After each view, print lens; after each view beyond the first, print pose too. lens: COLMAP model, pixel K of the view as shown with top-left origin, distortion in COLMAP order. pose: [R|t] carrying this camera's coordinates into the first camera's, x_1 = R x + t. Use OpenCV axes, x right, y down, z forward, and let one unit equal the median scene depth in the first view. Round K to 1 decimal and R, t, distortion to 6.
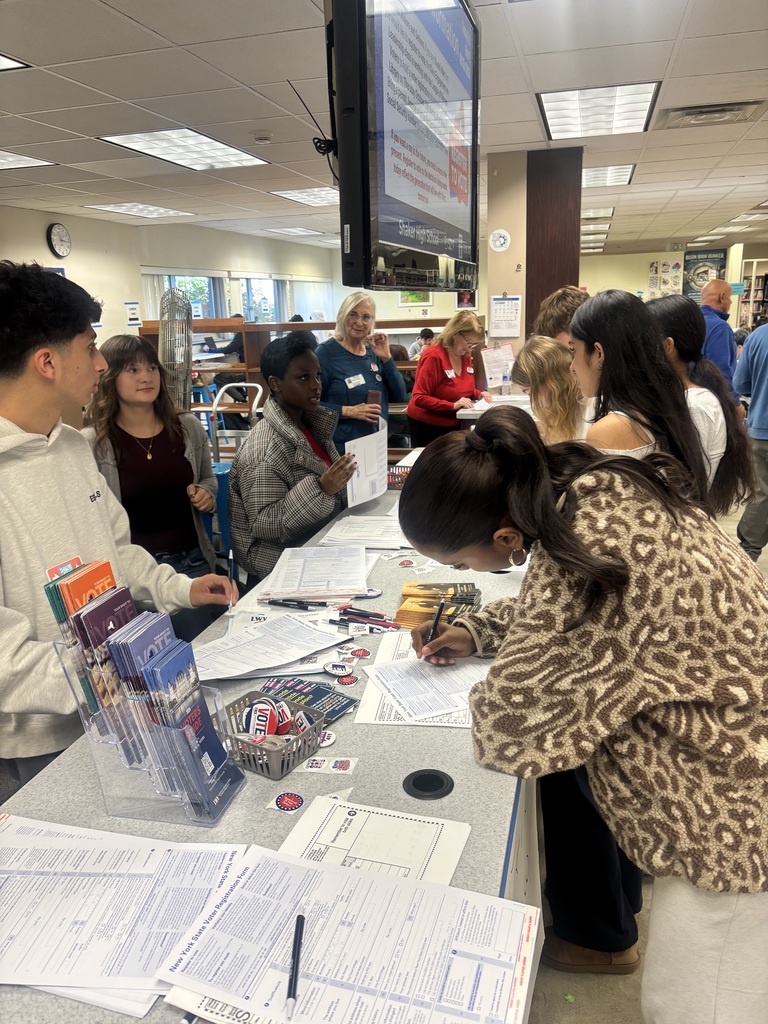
lens RADIAL K [[795.4, 0, 383.7], [0, 795.4, 504.5], [0, 0, 1]] dist [0.027877, 0.000347]
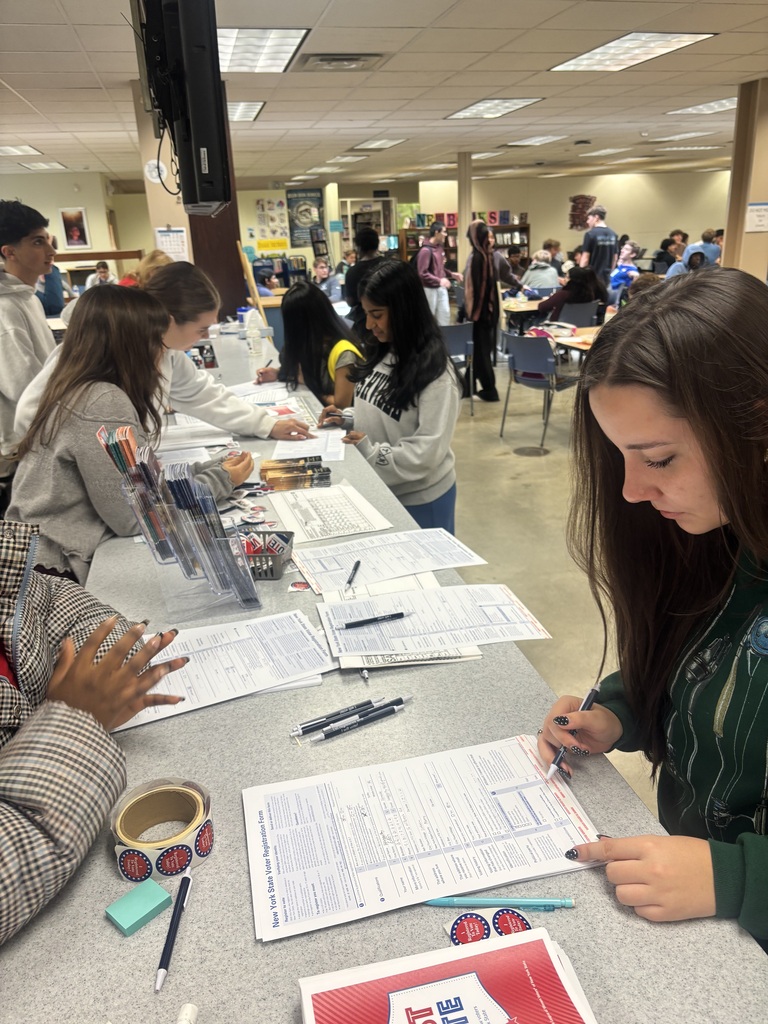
lens RADIAL K [[795.4, 0, 386.3], [0, 795.4, 512.8], [0, 0, 1]] dist [0.027877, 0.000347]
pose [[0.884336, -0.161576, 0.437999, -0.086575], [0.126979, 0.986076, 0.107383, 0.018531], [-0.449251, -0.039346, 0.892539, -0.041969]]
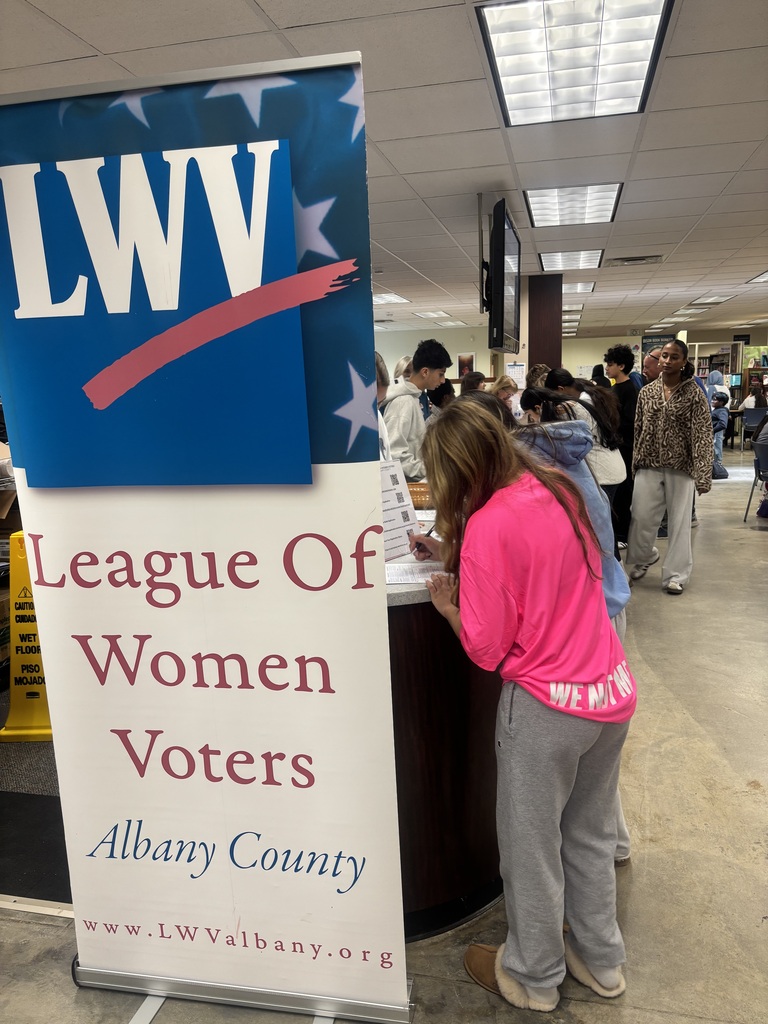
lens RADIAL K [[795.4, 0, 388.6], [0, 795.4, 520.0], [0, 0, 1]] dist [0.027877, 0.000347]
pose [[0.999521, -0.003152, 0.030796, -0.118864], [0.005559, 0.996907, -0.078389, 0.136213], [-0.030454, 0.078523, 0.996447, -0.432750]]
